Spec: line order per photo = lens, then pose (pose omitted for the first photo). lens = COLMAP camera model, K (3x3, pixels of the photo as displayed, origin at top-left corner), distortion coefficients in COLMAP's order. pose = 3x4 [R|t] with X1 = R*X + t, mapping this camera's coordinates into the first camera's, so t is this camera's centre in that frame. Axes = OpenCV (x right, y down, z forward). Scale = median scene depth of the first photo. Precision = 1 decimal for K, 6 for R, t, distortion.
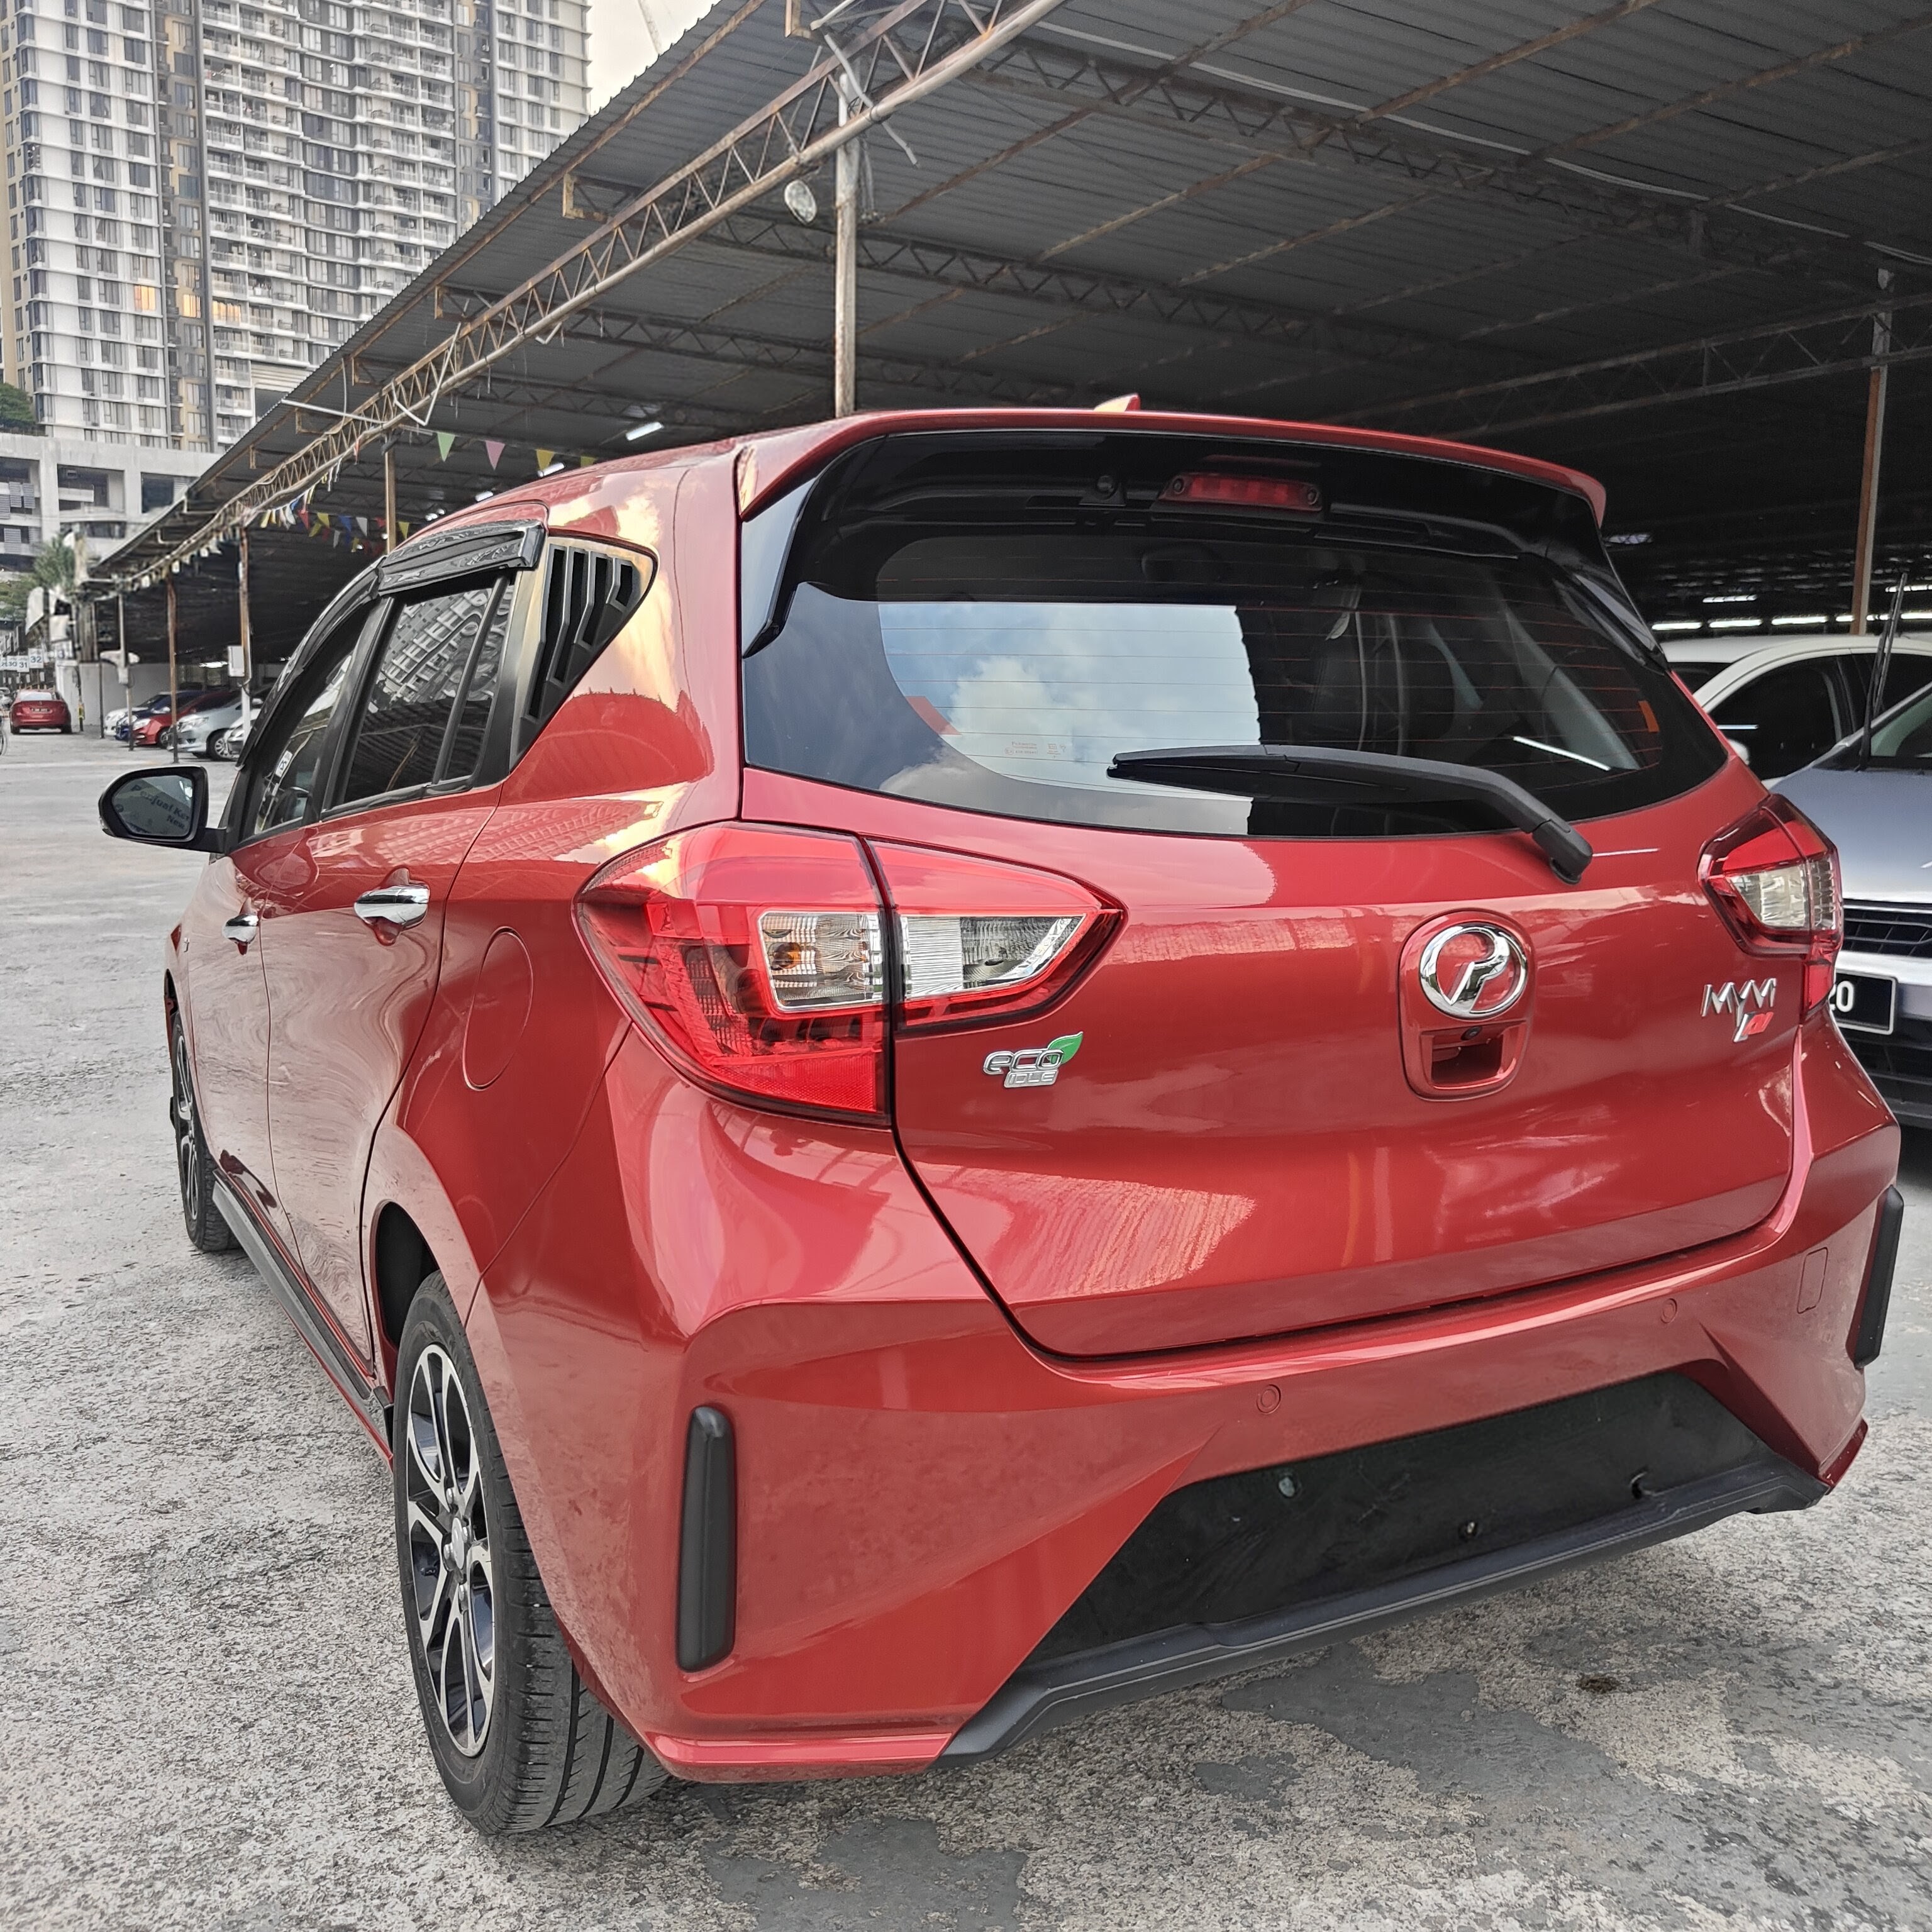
lens RADIAL K [[1783.6, 0, 966.0], [0, 1783.6, 966.0], [0, 0, 1]] dist [-0.061758, 0.066697]
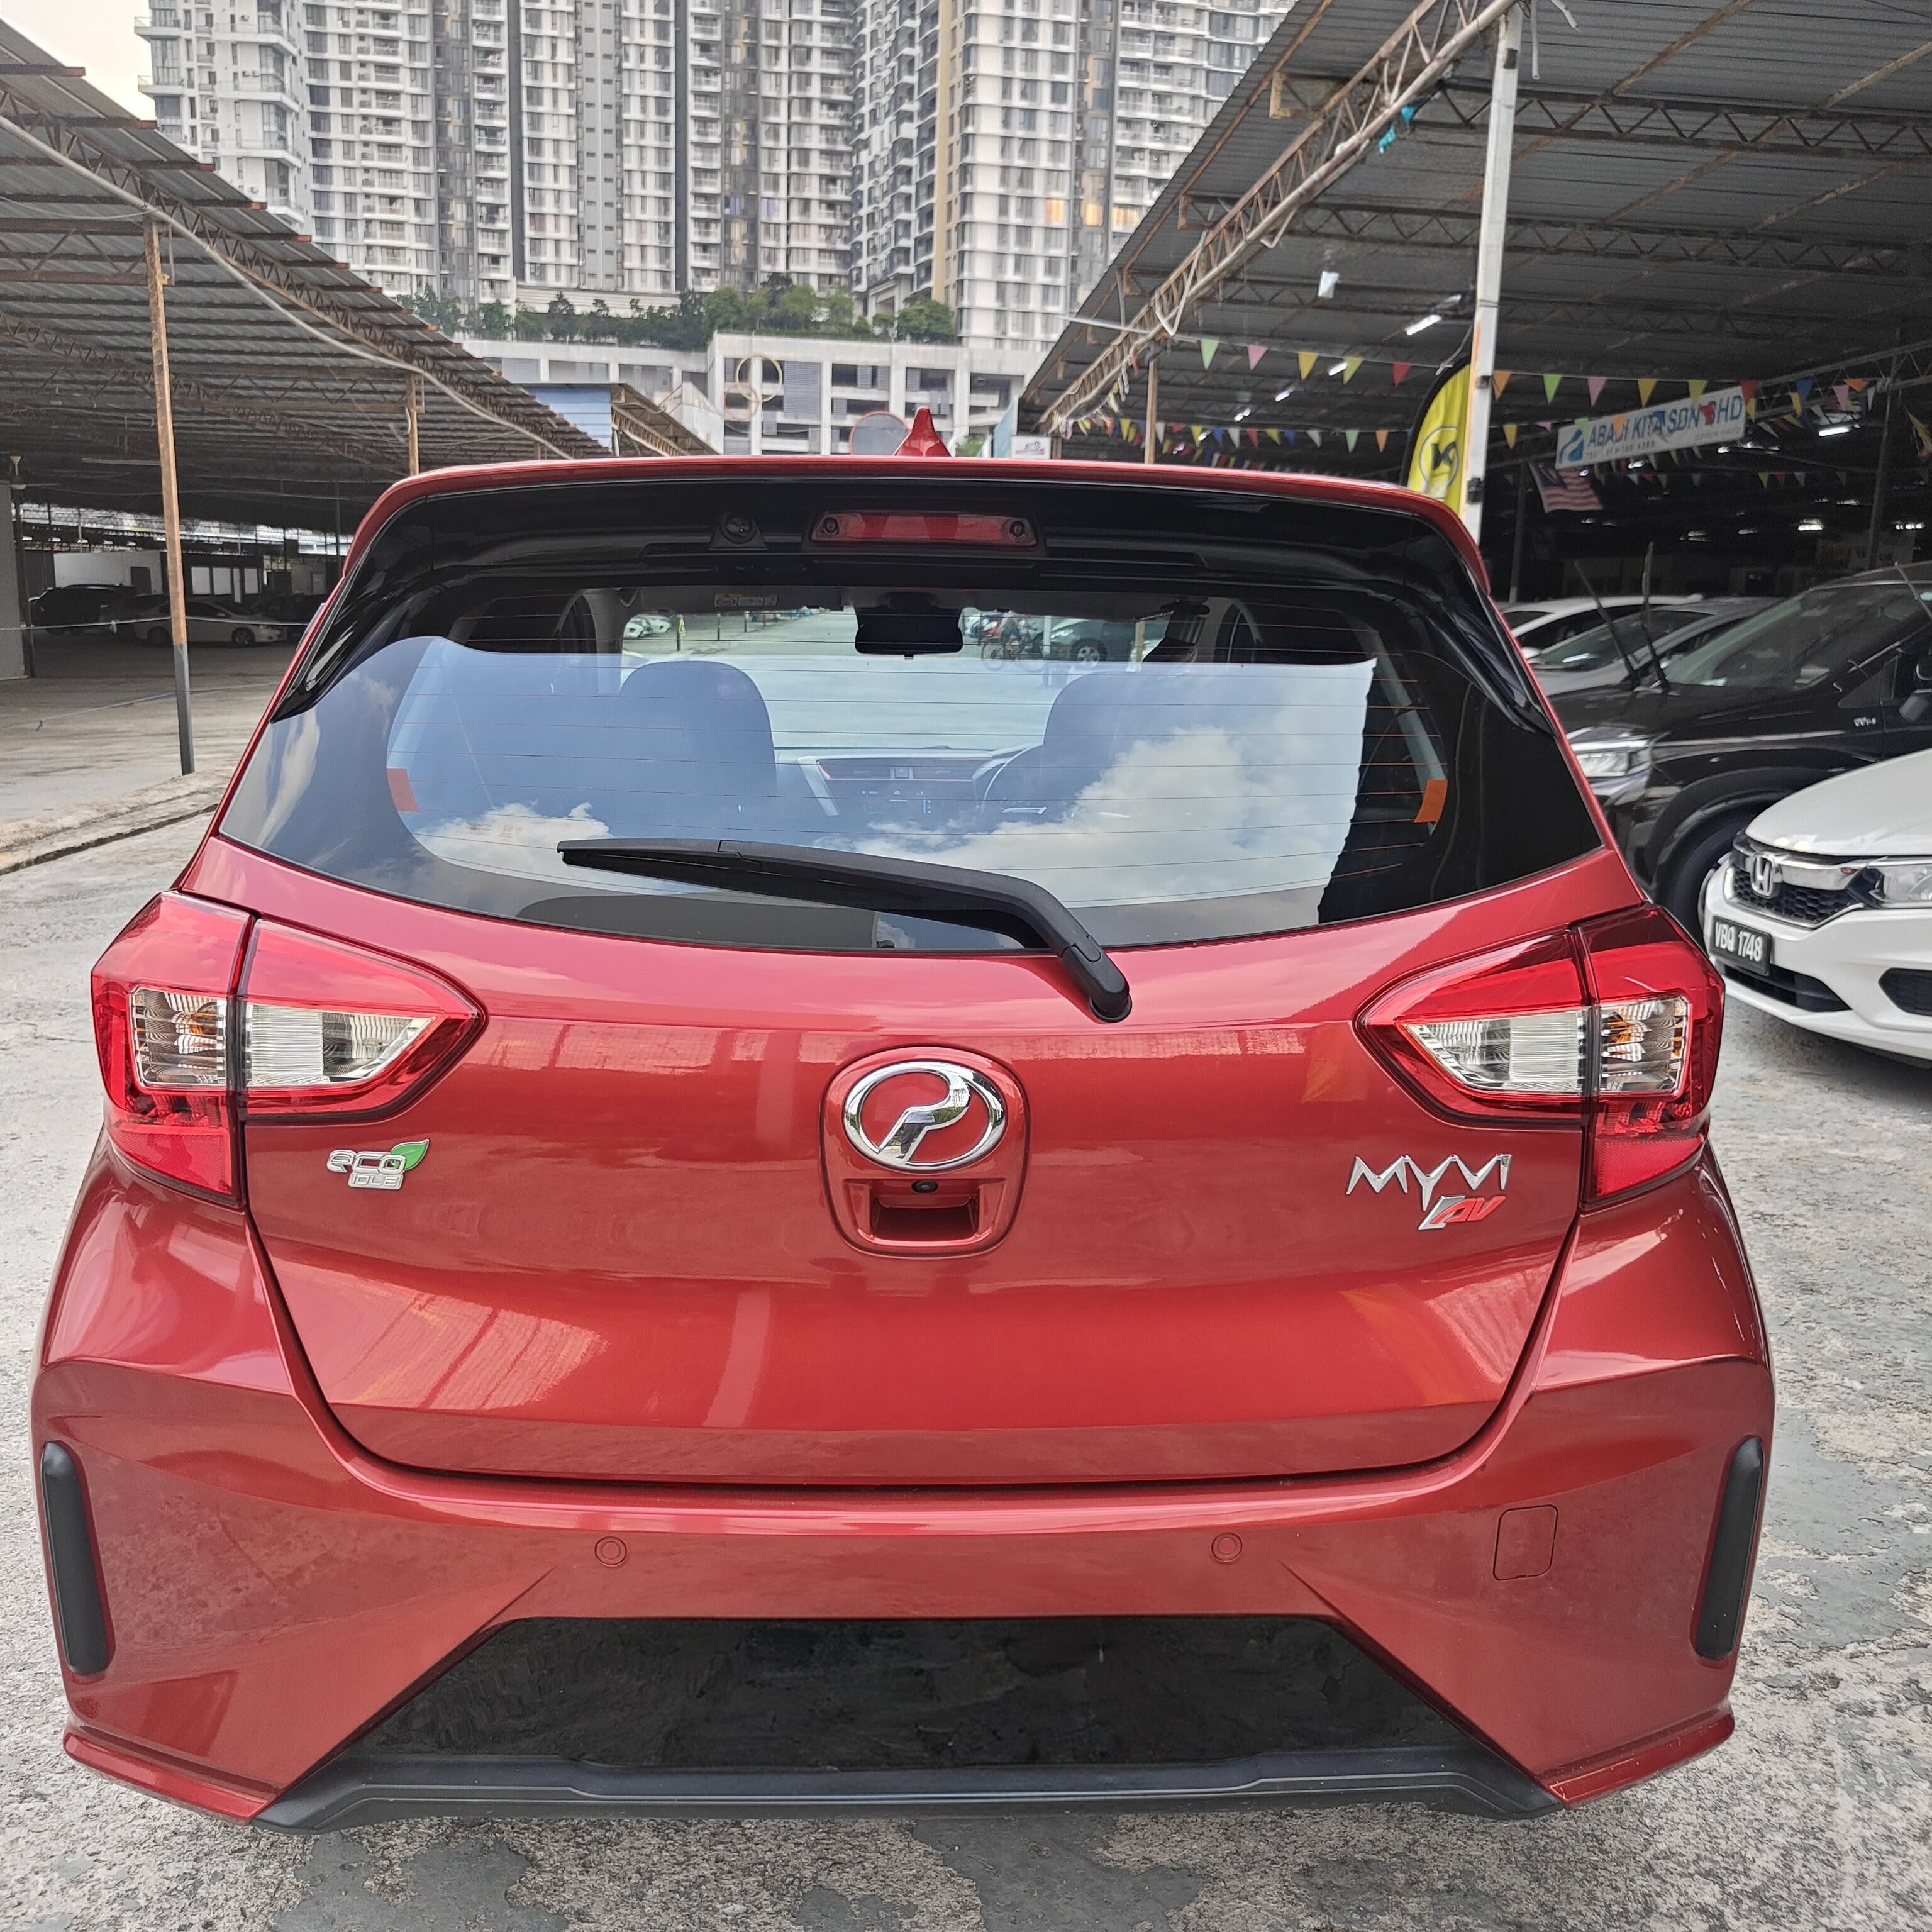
lens RADIAL K [[1764.5, 0, 985.2], [0, 1764.5, 967.6], [0, 0, 1]] dist [-0.024619, 0.012760]
pose [[0.898358, 0.094057, -0.429075, 0.579367], [-0.067589, 0.994772, 0.076551, -0.117346], [0.434032, -0.039770, 0.900019, 0.217360]]
